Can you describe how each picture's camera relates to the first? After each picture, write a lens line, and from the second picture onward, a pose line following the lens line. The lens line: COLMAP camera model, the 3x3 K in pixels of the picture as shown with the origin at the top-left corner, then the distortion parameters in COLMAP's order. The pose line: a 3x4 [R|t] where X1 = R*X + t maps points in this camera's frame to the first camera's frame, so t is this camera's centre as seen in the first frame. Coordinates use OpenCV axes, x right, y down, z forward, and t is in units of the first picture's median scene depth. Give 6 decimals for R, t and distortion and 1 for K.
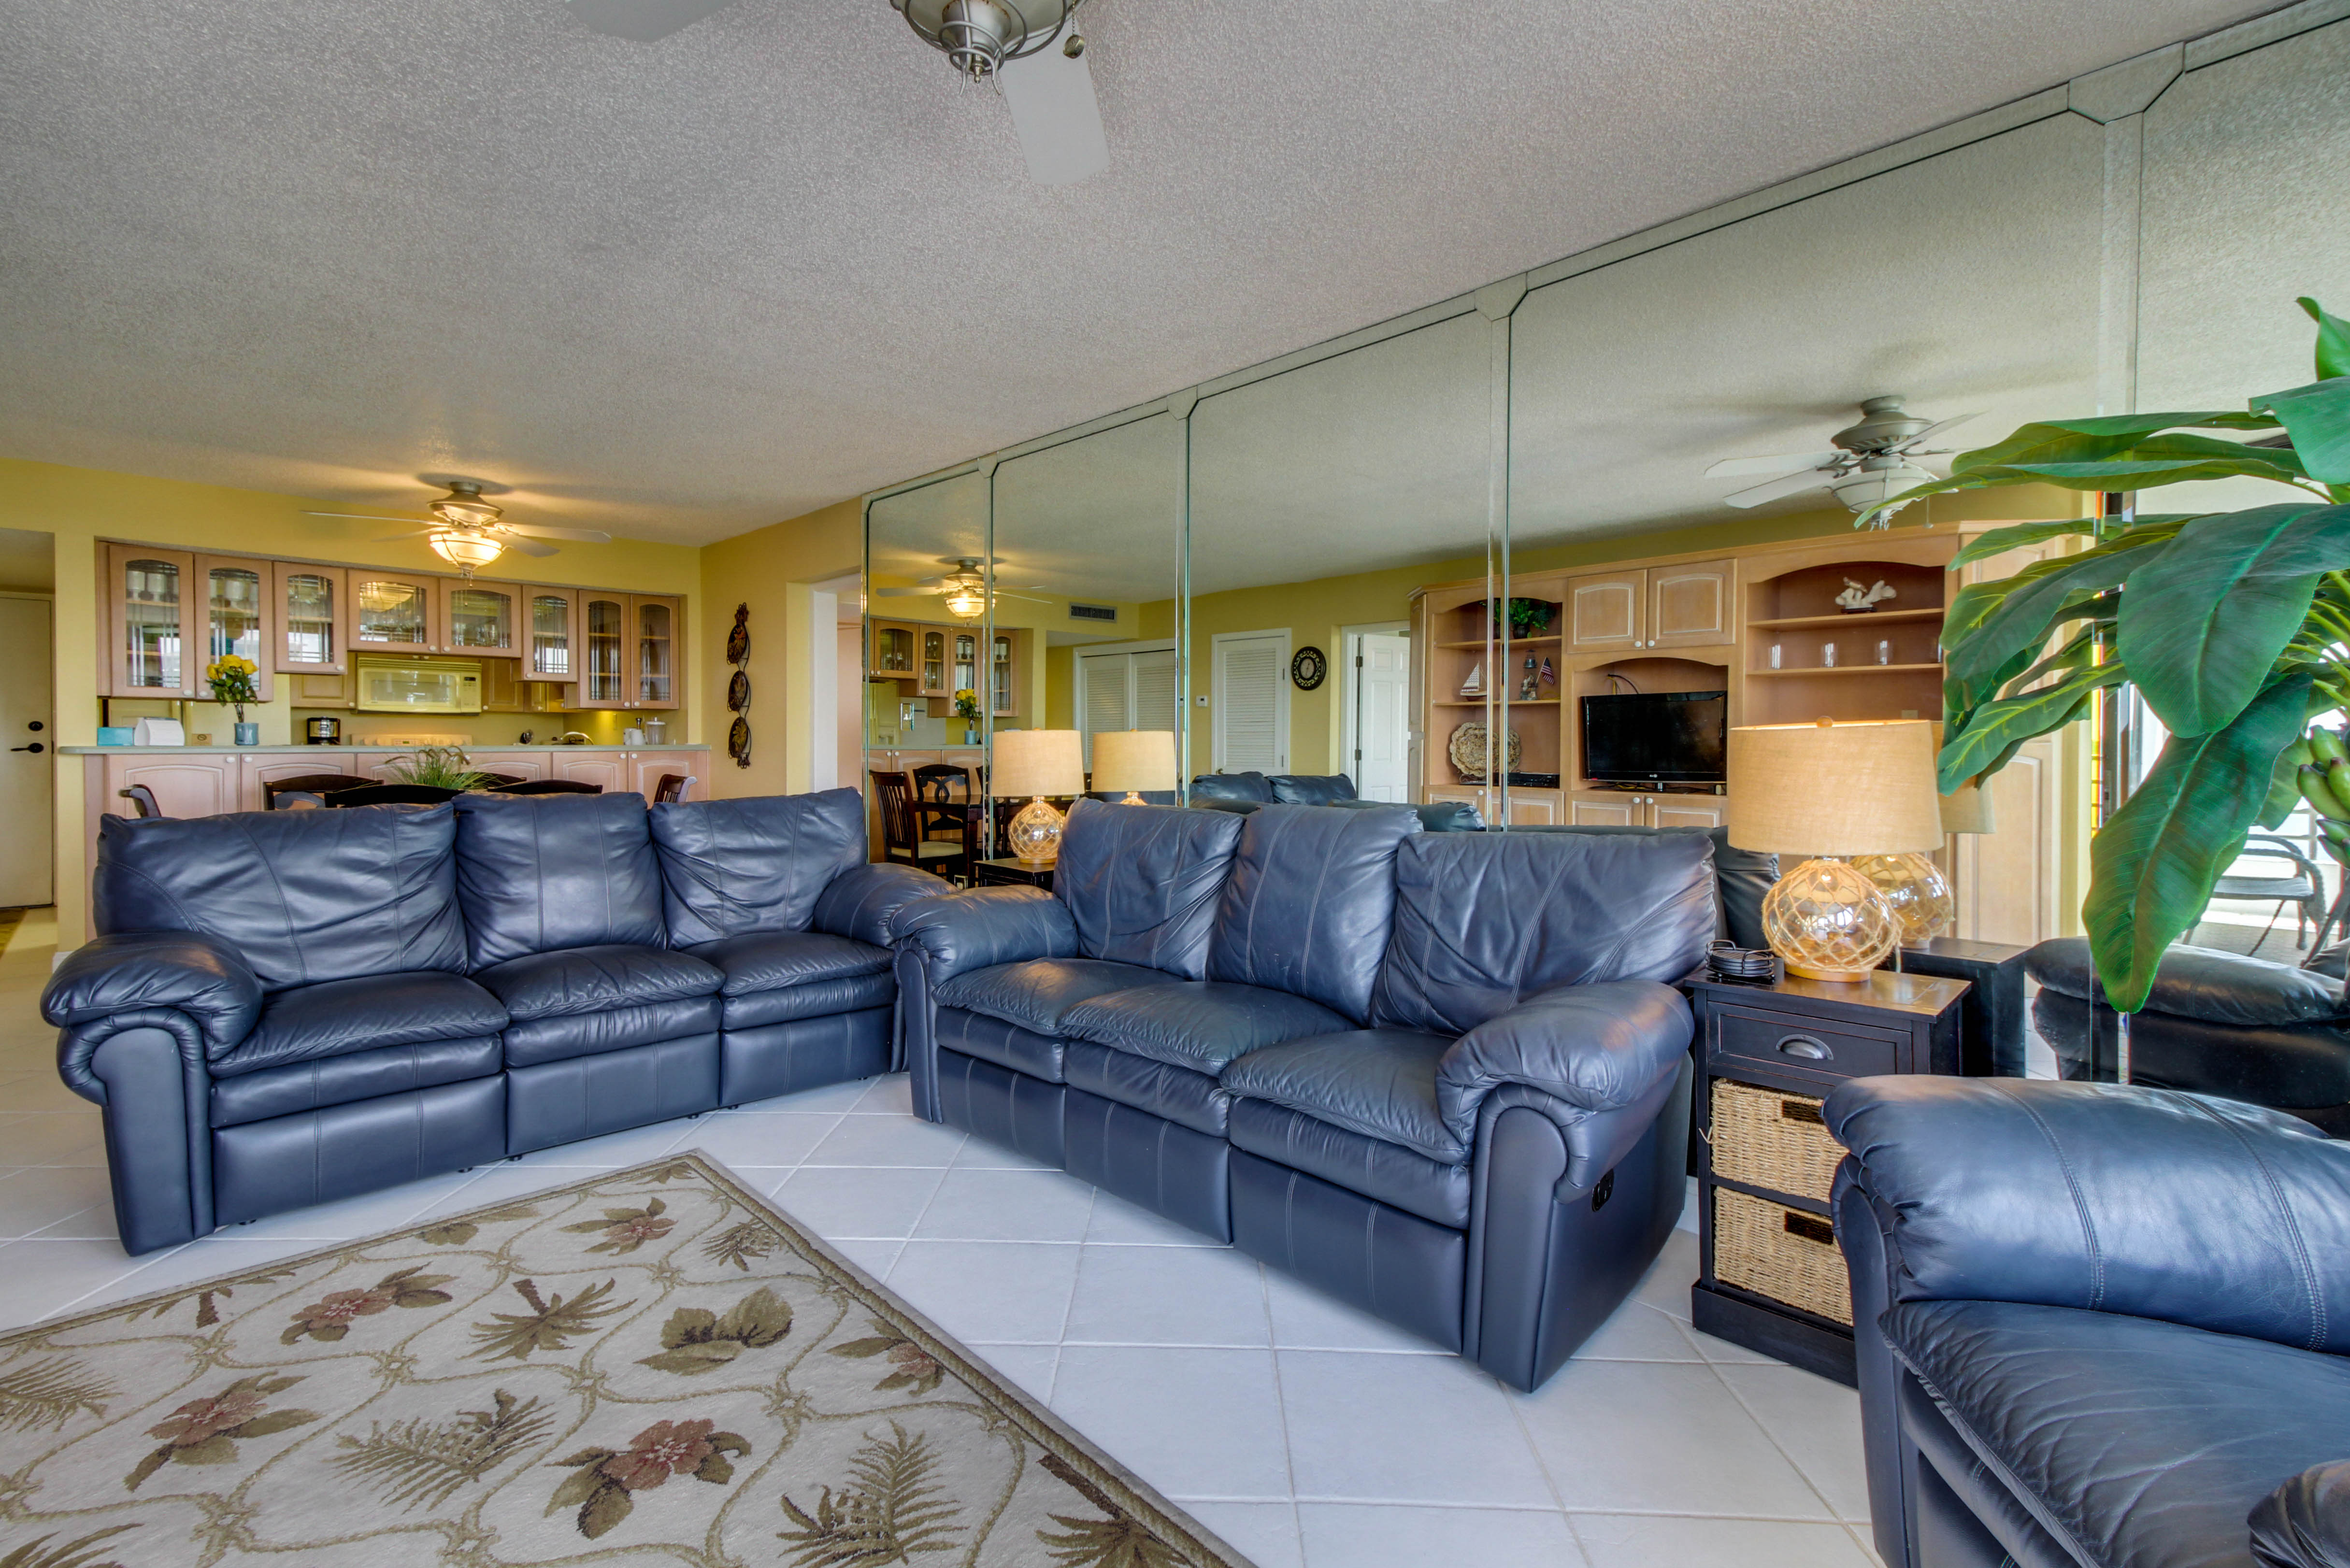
lens RADIAL K [[1102.4, 0, 1188.5], [0, 1102.4, 765.3], [0, 0, 1]] dist [0.001308, -0.001226]
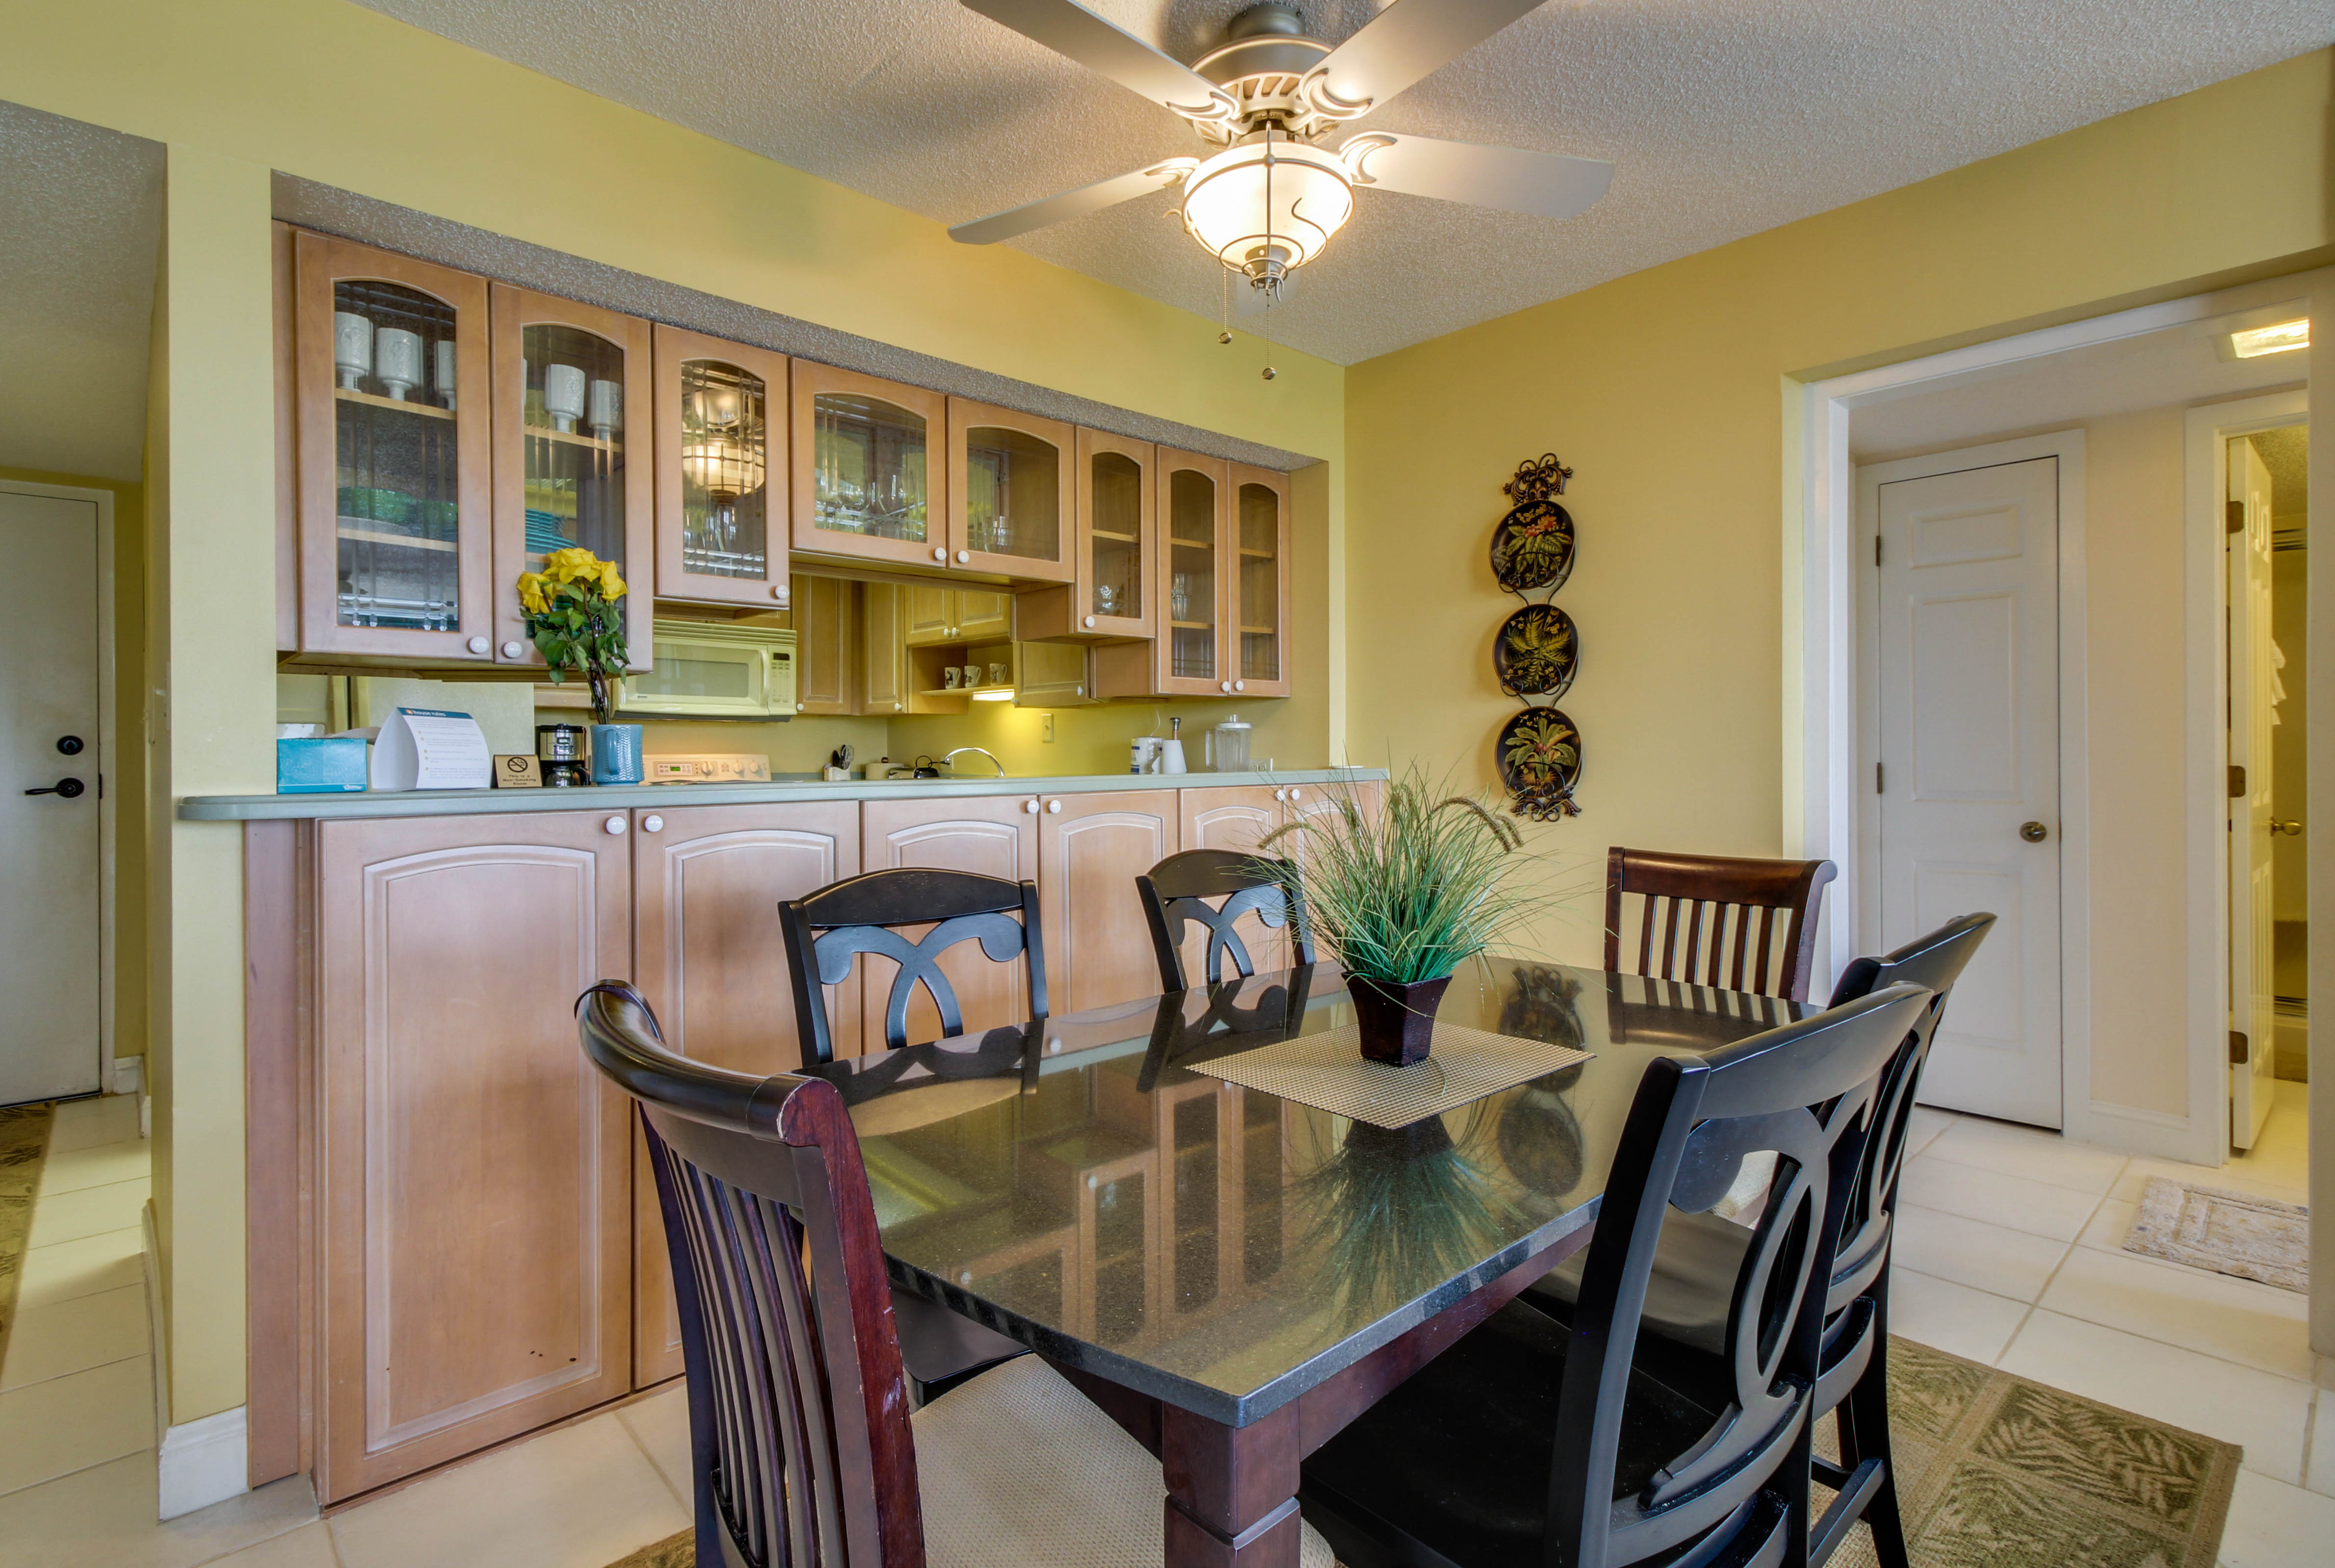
lens RADIAL K [[1098.2, 0, 1107.5], [0, 1098.2, 771.8], [0, 0, 1]] dist [-0.011205, -0.000039]
pose [[0.999507, -0.012517, -0.028806, -1.321840], [0.012280, 0.999889, -0.008390, -0.031716], [0.028908, 0.008033, 0.999550, 1.225049]]
